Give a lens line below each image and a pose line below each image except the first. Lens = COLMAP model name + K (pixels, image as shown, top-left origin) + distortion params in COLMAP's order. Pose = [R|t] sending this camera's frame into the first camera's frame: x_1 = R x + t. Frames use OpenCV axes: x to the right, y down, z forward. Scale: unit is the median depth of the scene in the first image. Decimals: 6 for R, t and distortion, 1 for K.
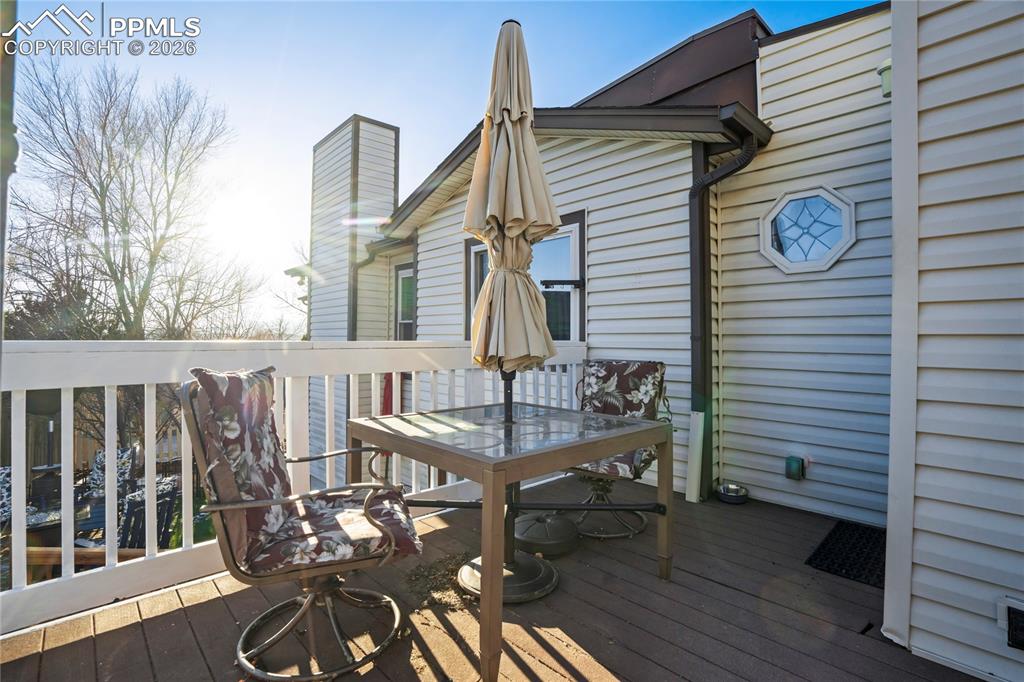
lens RADIAL K [[485.7, 0, 513.0], [0, 485.7, 324.9], [0, 0, 1]] dist [0.000435, 0.000167]
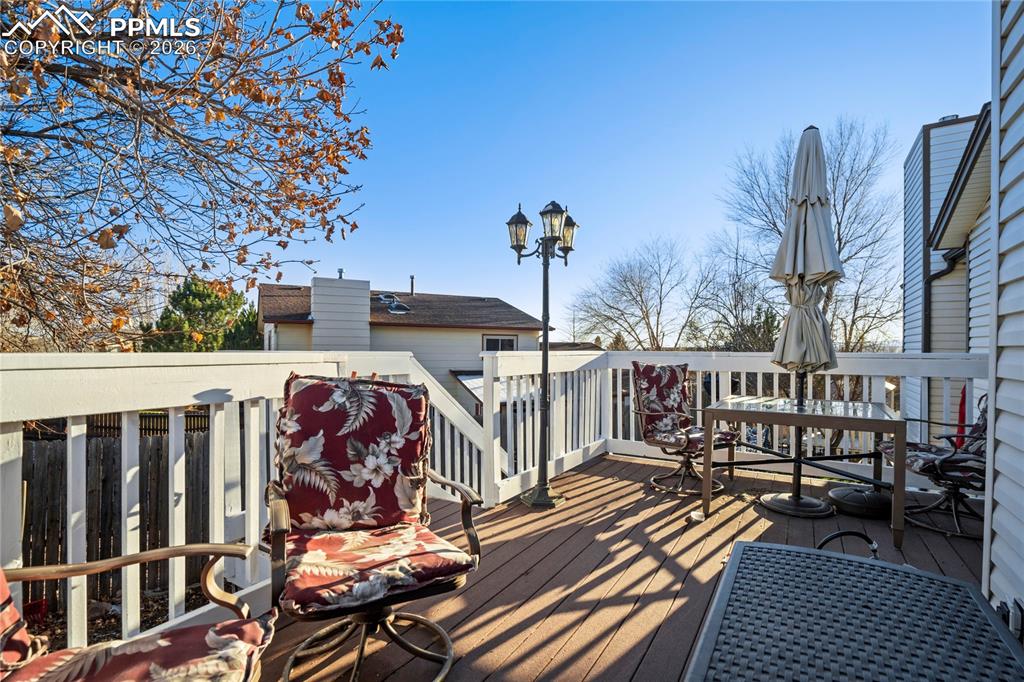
lens RADIAL K [[479.0, 0, 514.1], [0, 479.0, 348.3], [0, 0, 1]] dist [0.000192, 0.000014]
pose [[0.271772, 0.003625, -0.962355, 0.996793], [0.016881, 0.999821, 0.008533, -0.003875], [0.962214, -0.018565, 0.271662, -0.208787]]
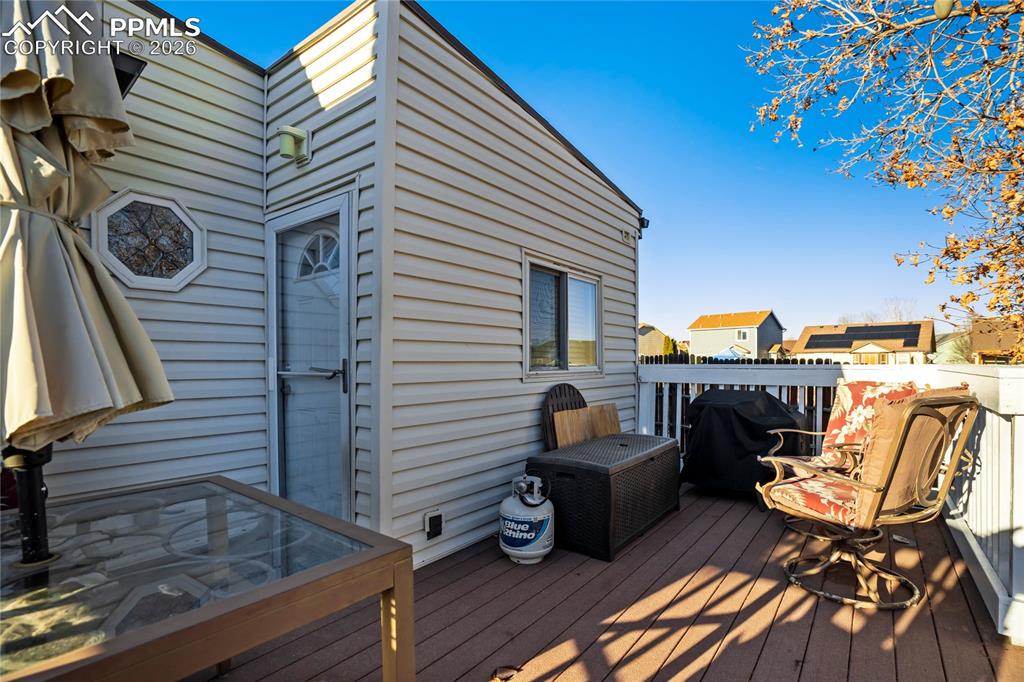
lens RADIAL K [[479.0, 0, 514.1], [0, 479.0, 348.3], [0, 0, 1]] dist [0.000192, 0.000014]
pose [[-0.168567, 0.001857, 0.985688, -0.375556], [-0.017216, 0.999840, -0.004828, -0.010881], [-0.985540, -0.017783, -0.168508, 0.524873]]
